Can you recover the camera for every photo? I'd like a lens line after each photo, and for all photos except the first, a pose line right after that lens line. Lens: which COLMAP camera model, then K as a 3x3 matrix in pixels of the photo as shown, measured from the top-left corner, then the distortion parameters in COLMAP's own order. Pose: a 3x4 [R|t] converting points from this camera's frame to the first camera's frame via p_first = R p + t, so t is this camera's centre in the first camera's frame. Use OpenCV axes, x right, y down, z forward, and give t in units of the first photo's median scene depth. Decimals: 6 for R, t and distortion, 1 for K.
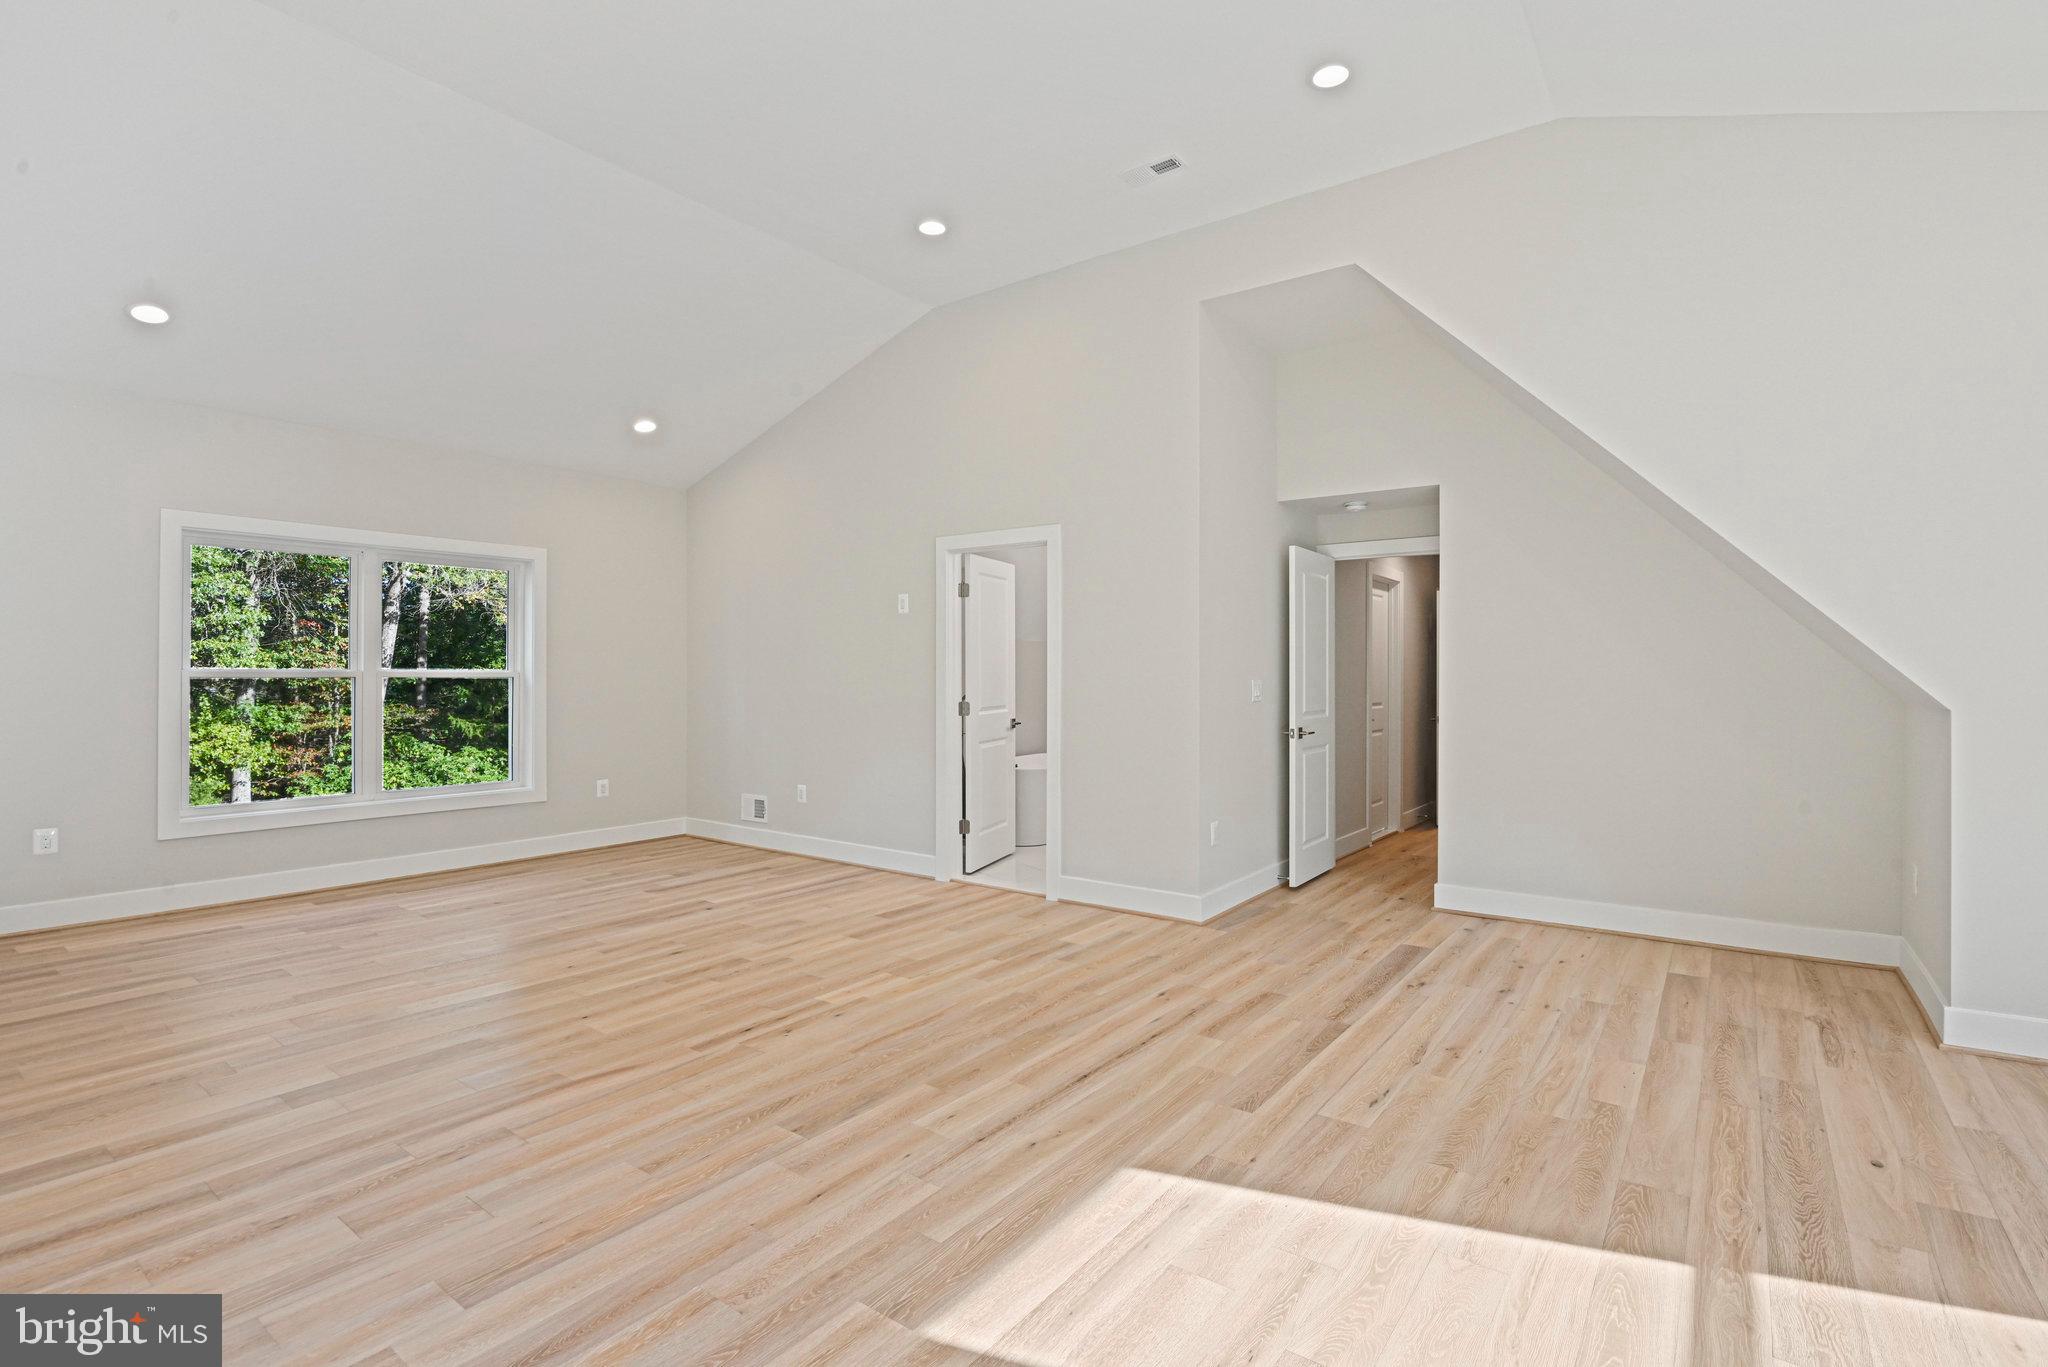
lens RADIAL K [[956.0, 0, 1027.3], [0, 956.0, 682.3], [0, 0, 1]] dist [-0.016903, -0.001475]
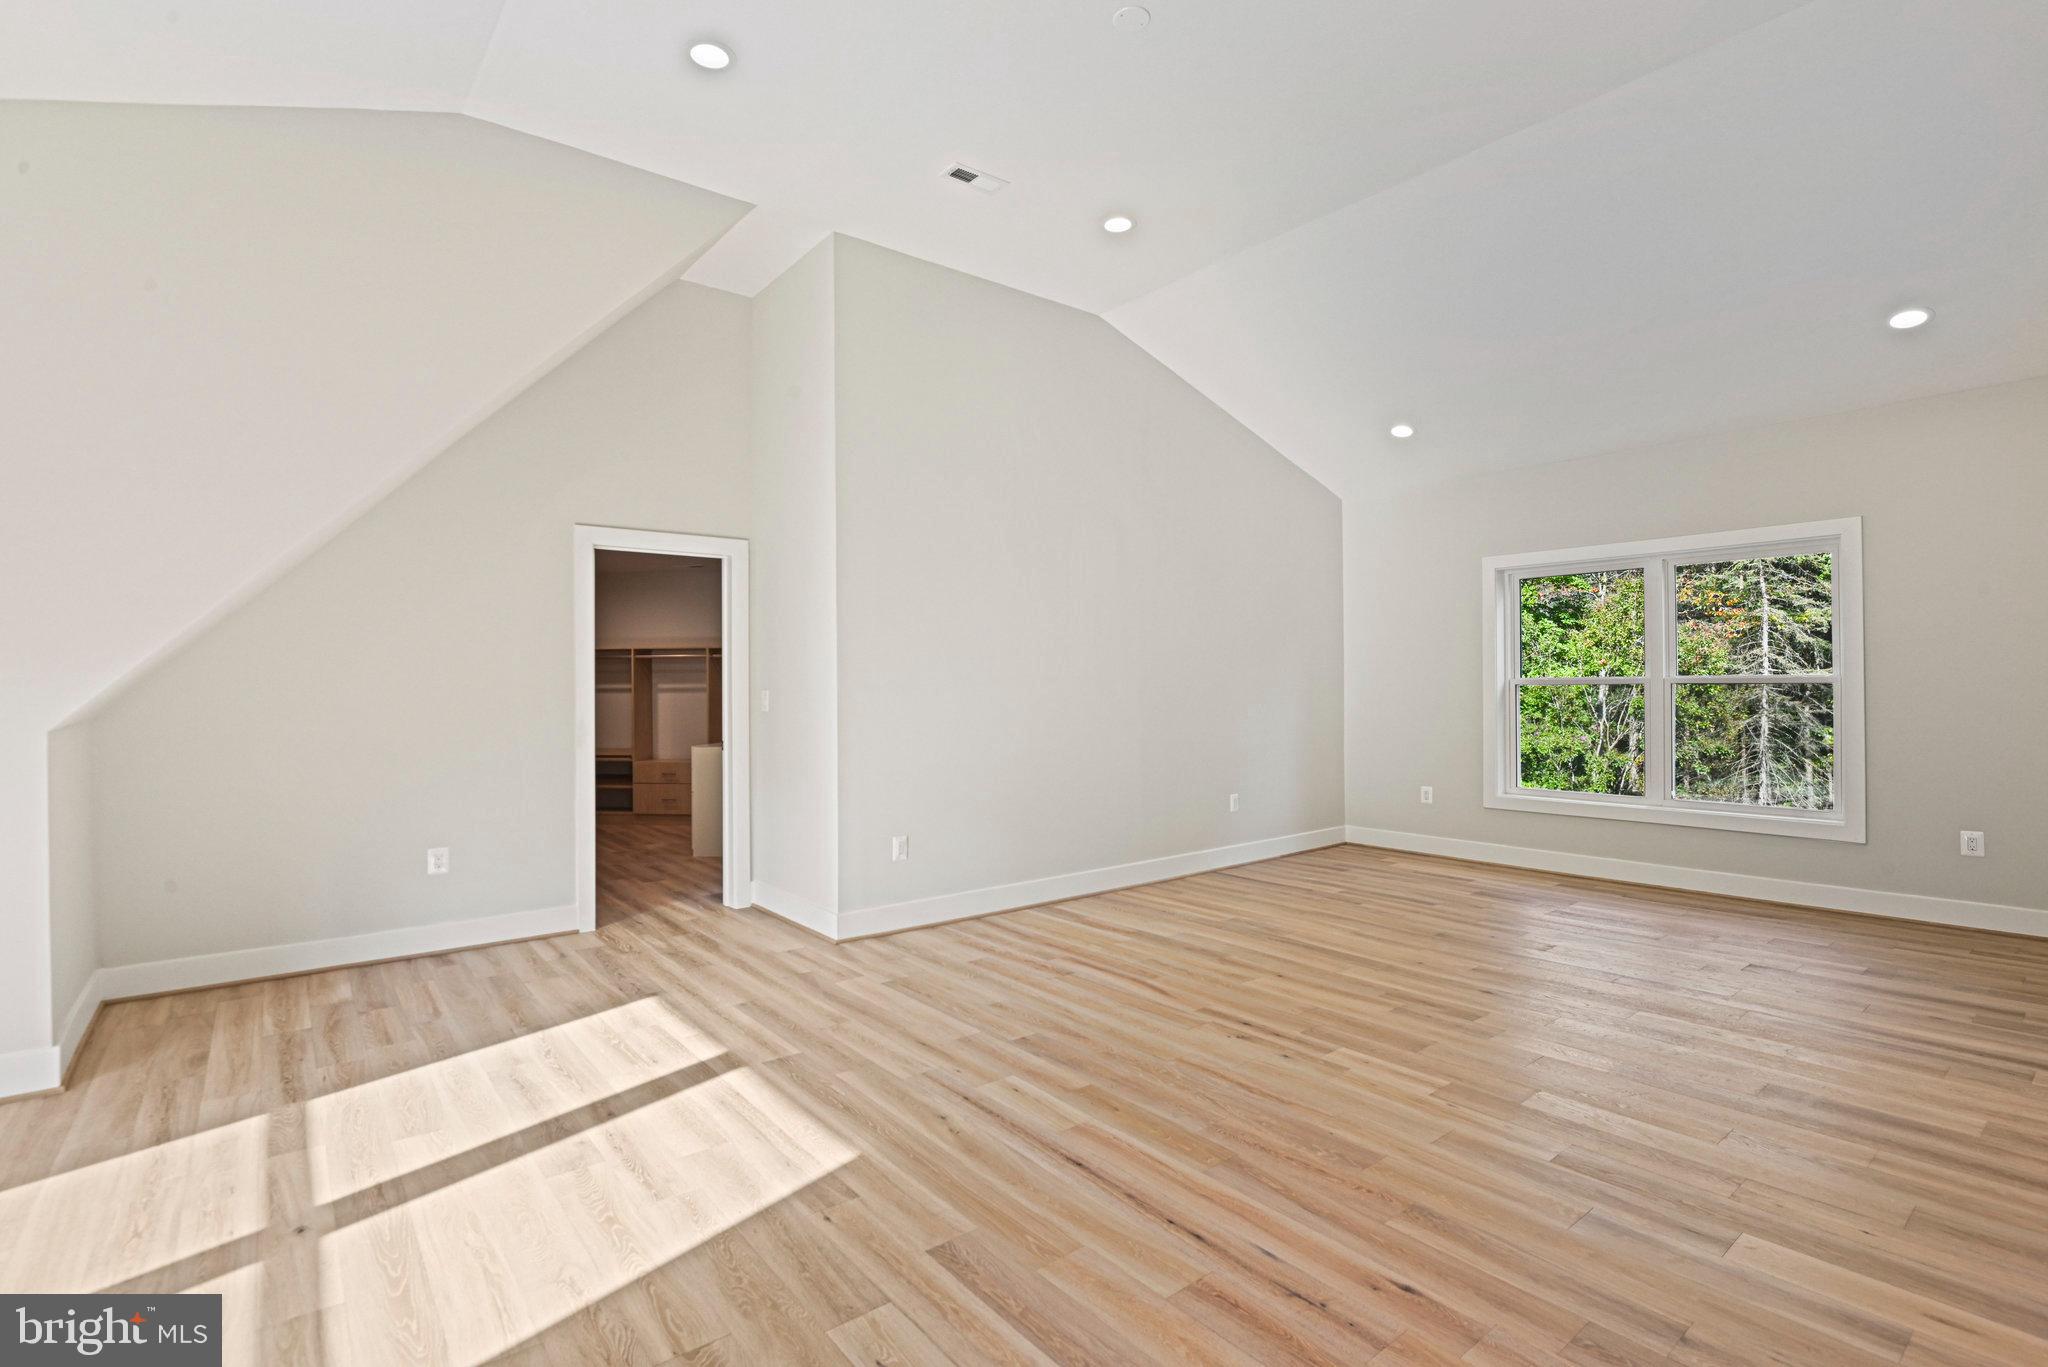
lens RADIAL K [[956.0, 0, 1023.2], [0, 956.0, 666.4], [0, 0, 1]] dist [-0.016903, -0.001475]
pose [[-0.257439, -0.016957, -0.966146, 0.796613], [-0.002561, 0.999854, -0.016866, -0.009450], [0.966291, -0.001867, -0.257445, 1.046583]]
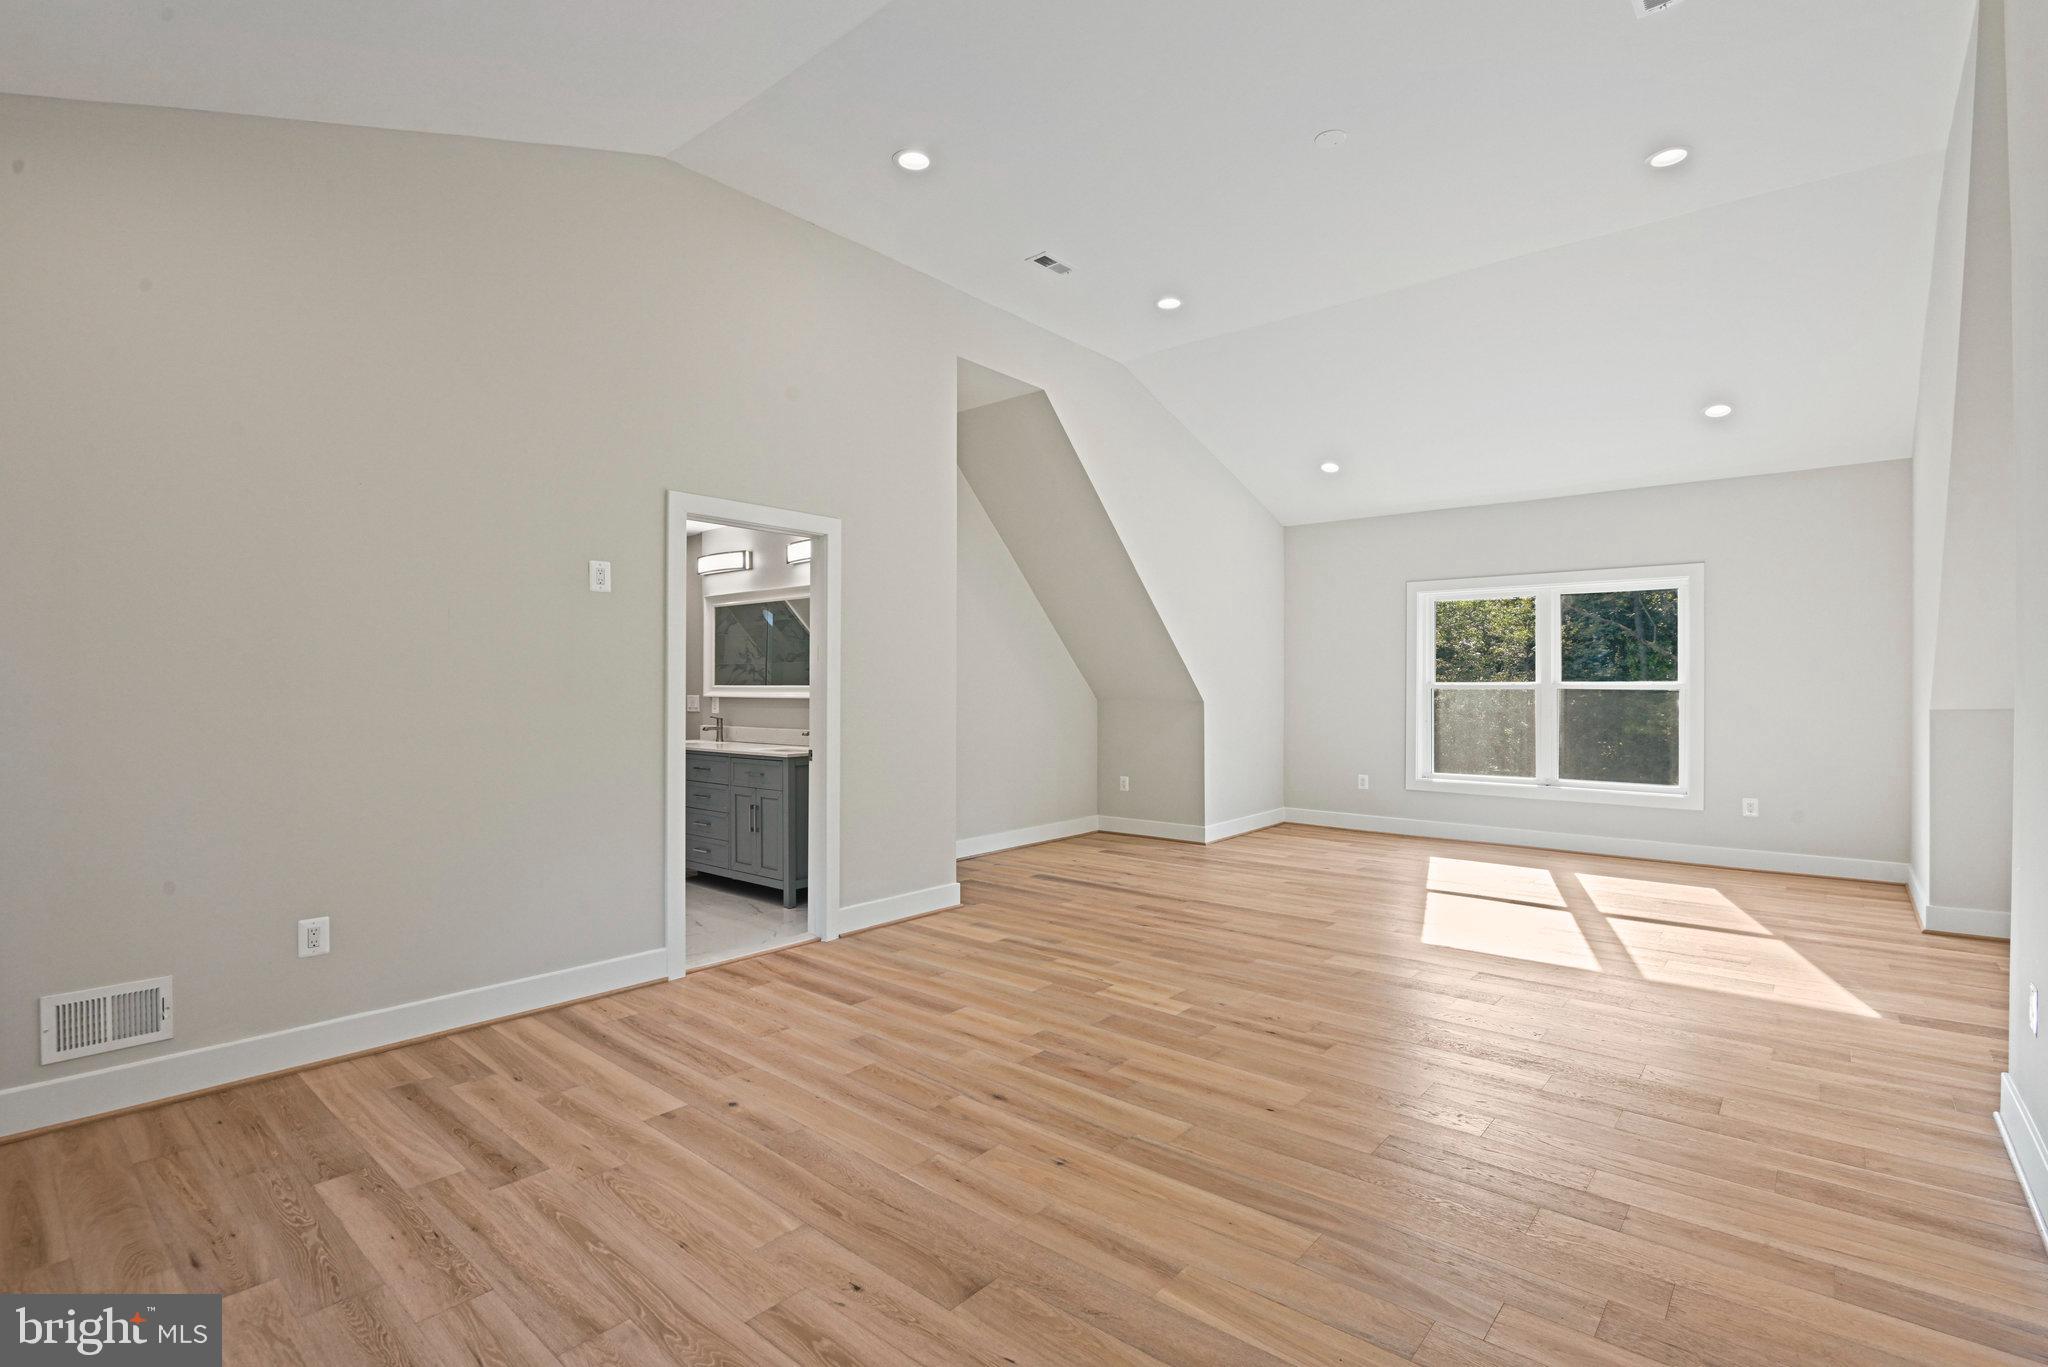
lens RADIAL K [[956.0, 0, 1024.2], [0, 956.0, 688.7], [0, 0, 1]] dist [-0.016903, -0.001475]
pose [[0.070314, -0.003893, 0.997517, -1.351278], [0.007795, 0.999964, 0.003353, -0.011510], [-0.997494, 0.007540, 0.070342, 1.206013]]
